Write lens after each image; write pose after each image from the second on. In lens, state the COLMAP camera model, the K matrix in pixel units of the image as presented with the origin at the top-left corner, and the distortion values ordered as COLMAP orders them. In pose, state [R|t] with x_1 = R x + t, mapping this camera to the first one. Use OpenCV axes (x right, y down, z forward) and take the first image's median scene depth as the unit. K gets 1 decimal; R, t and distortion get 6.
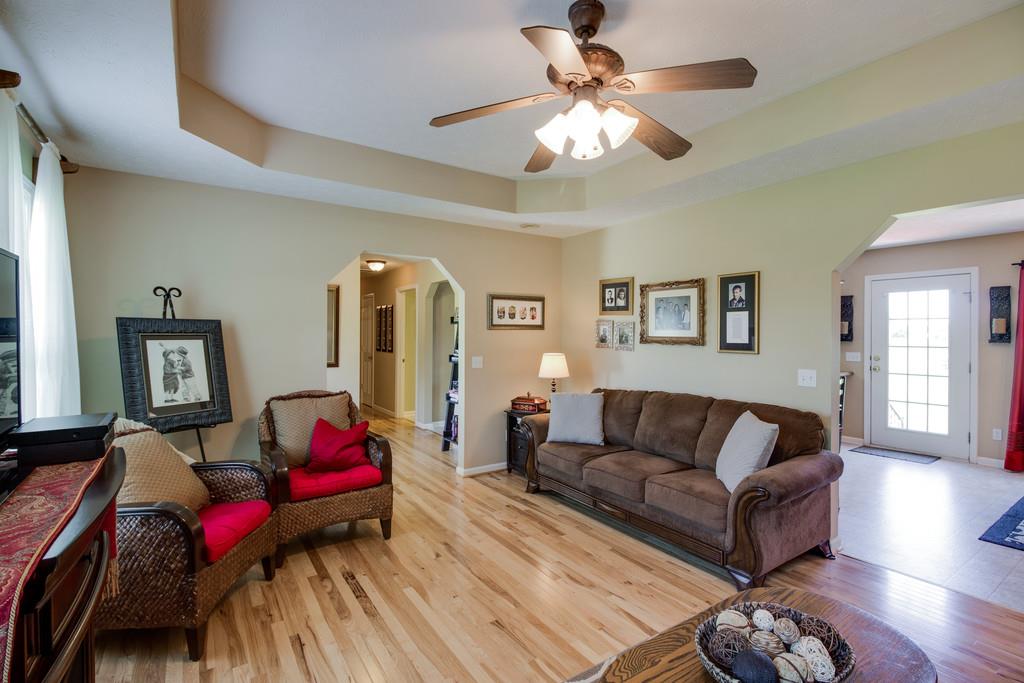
lens RADIAL K [[478.1, 0, 510.1], [0, 478.1, 336.7], [0, 0, 1]] dist [0.001378, -0.001437]
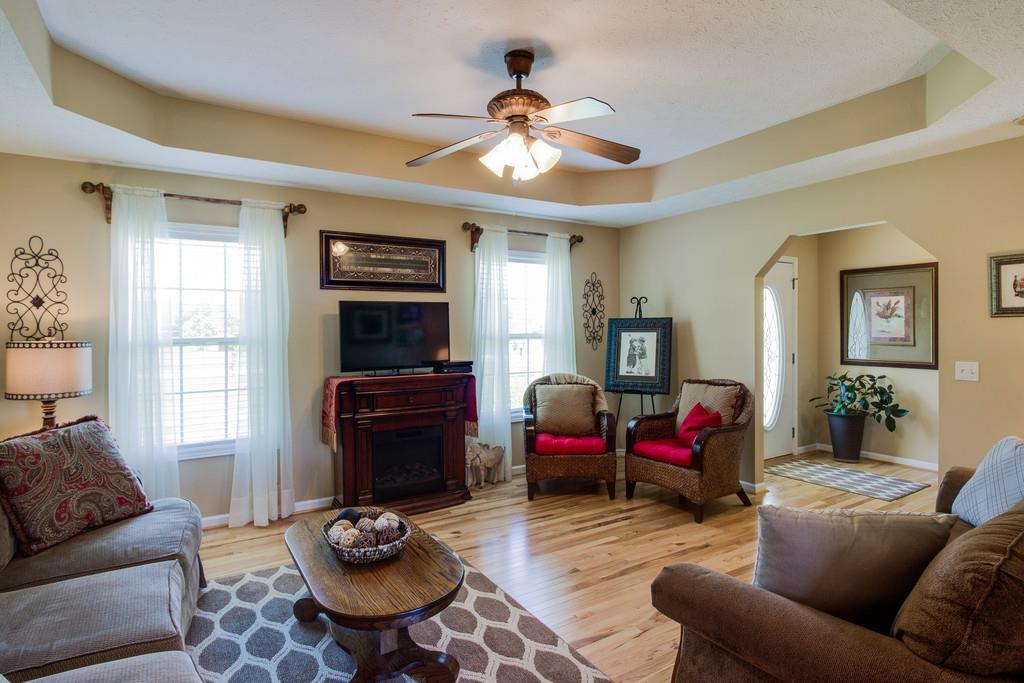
lens RADIAL K [[529.4, 0, 511.4], [0, 529.4, 337.2], [0, 0, 1]] dist [-0.000537, -0.000109]
pose [[-0.034131, 0.007491, -0.999389, 0.952113], [-0.004778, 0.999959, 0.007659, 0.011272], [0.999406, 0.005037, -0.034094, 0.659984]]
